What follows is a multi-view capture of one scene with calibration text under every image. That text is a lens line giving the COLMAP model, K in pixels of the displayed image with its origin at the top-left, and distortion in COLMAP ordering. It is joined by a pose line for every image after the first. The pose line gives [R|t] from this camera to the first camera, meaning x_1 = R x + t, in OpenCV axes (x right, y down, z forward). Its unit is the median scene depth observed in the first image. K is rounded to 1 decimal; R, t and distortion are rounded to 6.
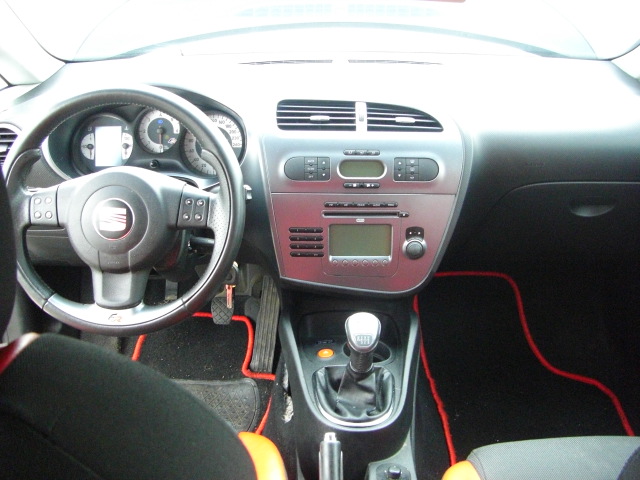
lens RADIAL K [[731.4, 0, 309.3], [0, 731.4, 241.6], [0, 0, 1]] dist [-0.206074, 0.202397]
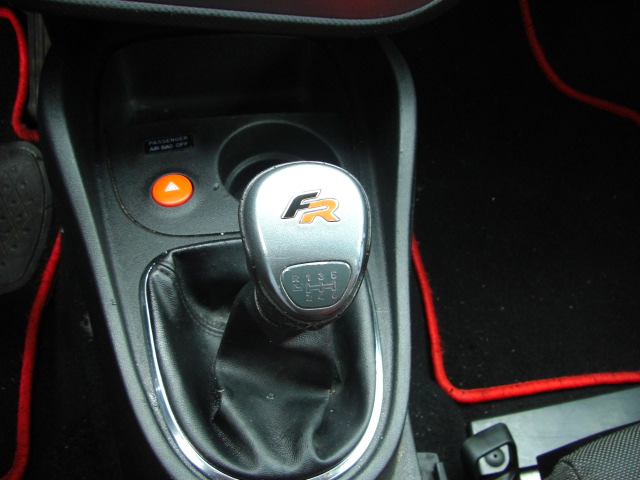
lens RADIAL K [[731.4, 0, 309.3], [0, 731.4, 241.6], [0, 0, 1]] dist [-0.206074, 0.202397]
pose [[0.979963, -0.088730, 0.178324, 0.023917], [-0.014421, 0.861337, 0.507829, -0.011000], [-0.198657, -0.500225, 0.842799, 0.686205]]
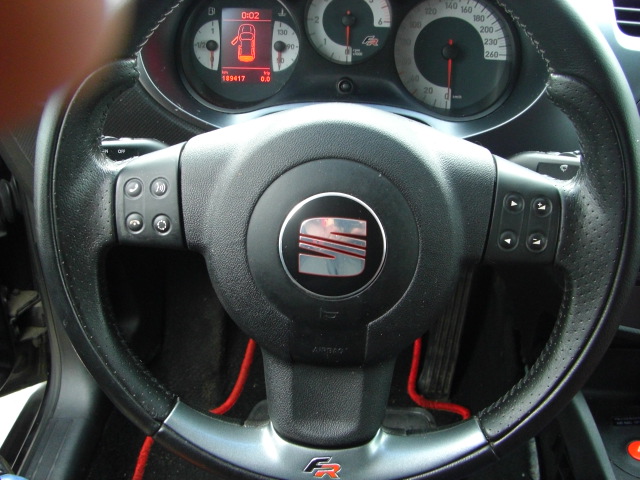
lens RADIAL K [[720.5, 0, 320.0], [0, 720.5, 240.0], [0, 0, 1]] dist [-0.162137, 0.022206]
pose [[0.999020, 0.036530, -0.024990, -0.226777], [-0.032435, 0.988422, 0.148221, -0.078286], [0.030116, -0.147265, 0.988638, 0.513018]]
